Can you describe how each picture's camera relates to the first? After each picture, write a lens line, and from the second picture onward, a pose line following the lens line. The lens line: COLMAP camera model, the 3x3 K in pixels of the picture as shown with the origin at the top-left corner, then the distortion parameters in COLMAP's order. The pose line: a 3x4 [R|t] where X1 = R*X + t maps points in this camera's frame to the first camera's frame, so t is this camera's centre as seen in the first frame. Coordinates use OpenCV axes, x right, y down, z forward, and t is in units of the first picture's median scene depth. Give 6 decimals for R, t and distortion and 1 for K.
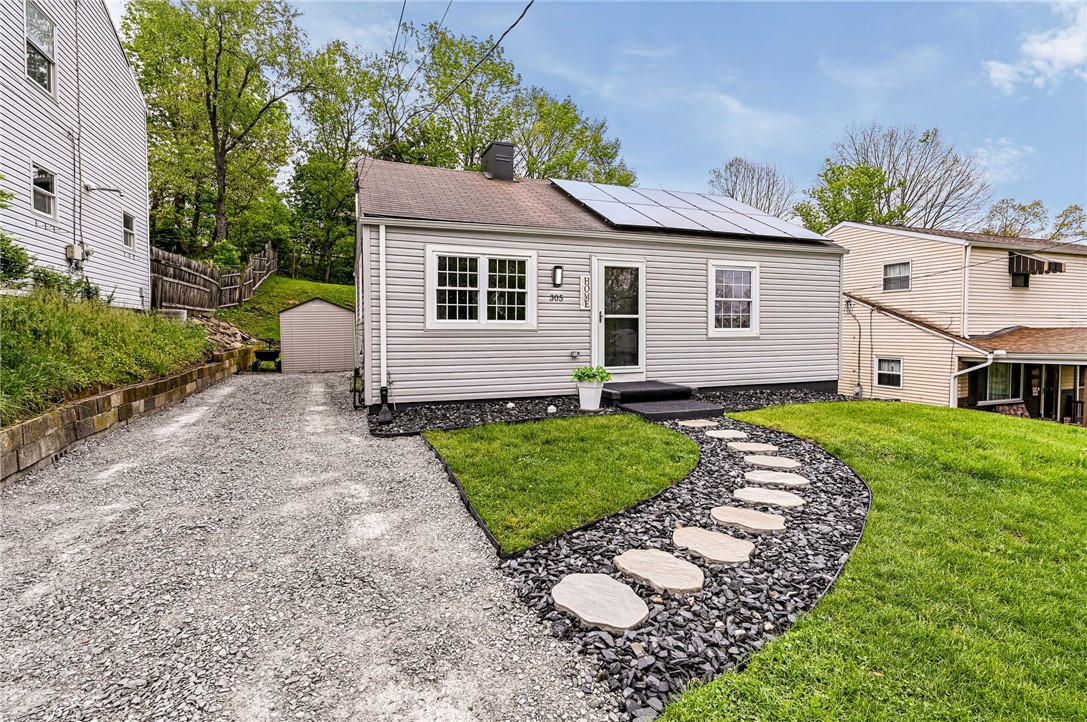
lens RADIAL K [[521.4, 0, 537.3], [0, 521.4, 339.7], [0, 0, 1]] dist [-0.006221, 0.000049]
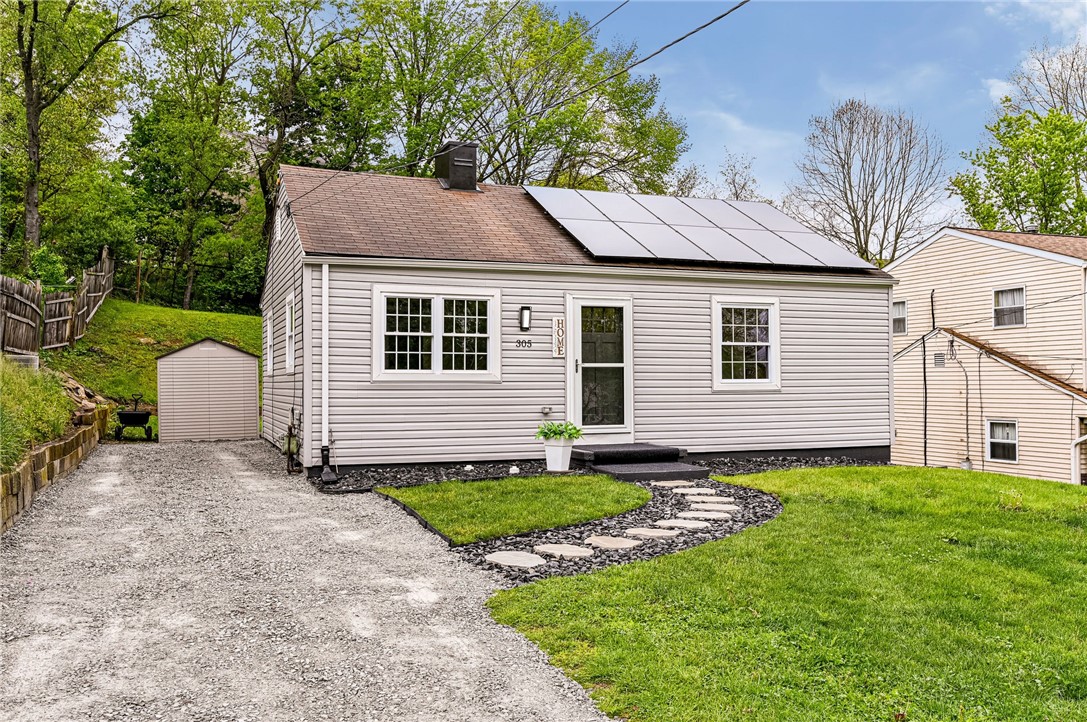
lens RADIAL K [[935.3, 0, 534.4], [0, 935.3, 356.7], [0, 0, 1]] dist [-0.008785, 0.031587]
pose [[0.999998, -0.001173, 0.001539, 0.045475], [0.001245, 0.998876, -0.047375, 0.011641], [-0.001482, 0.047377, 0.998876, -0.463455]]
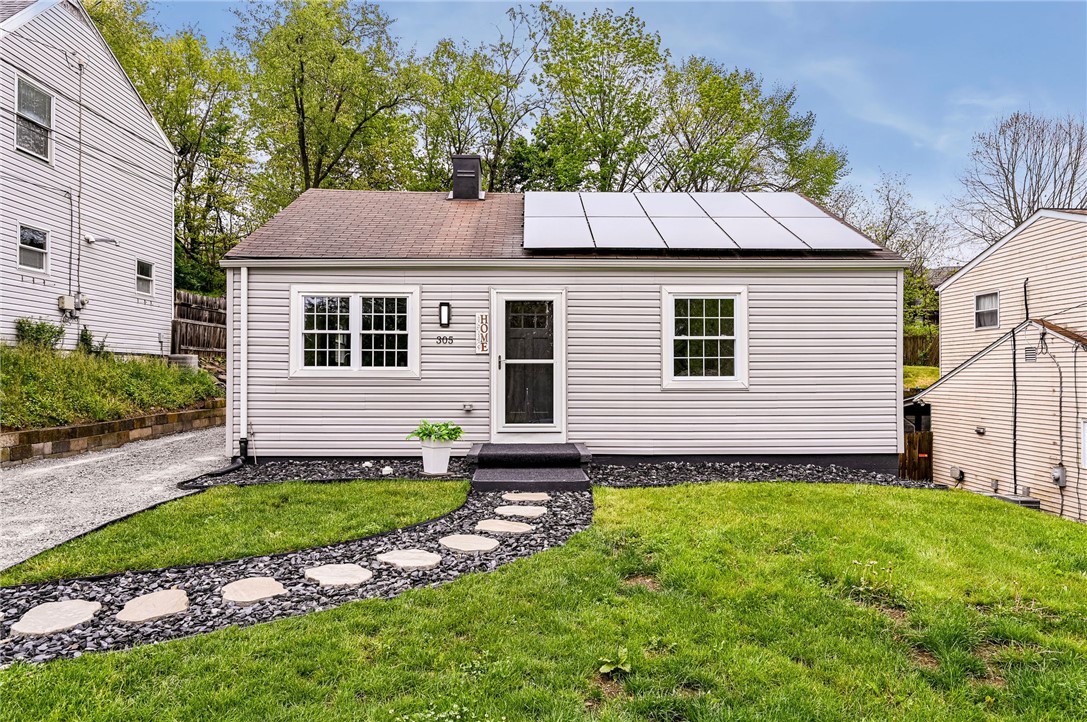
lens RADIAL K [[676.3, 0, 535.9], [0, 676.3, 363.1], [0, 0, 1]] dist [-0.008672, 0.008814]
pose [[0.944730, -0.002439, -0.327841, 0.474479], [-0.009036, 0.999399, -0.033474, -0.006930], [0.327725, 0.034586, 0.944140, 0.012955]]
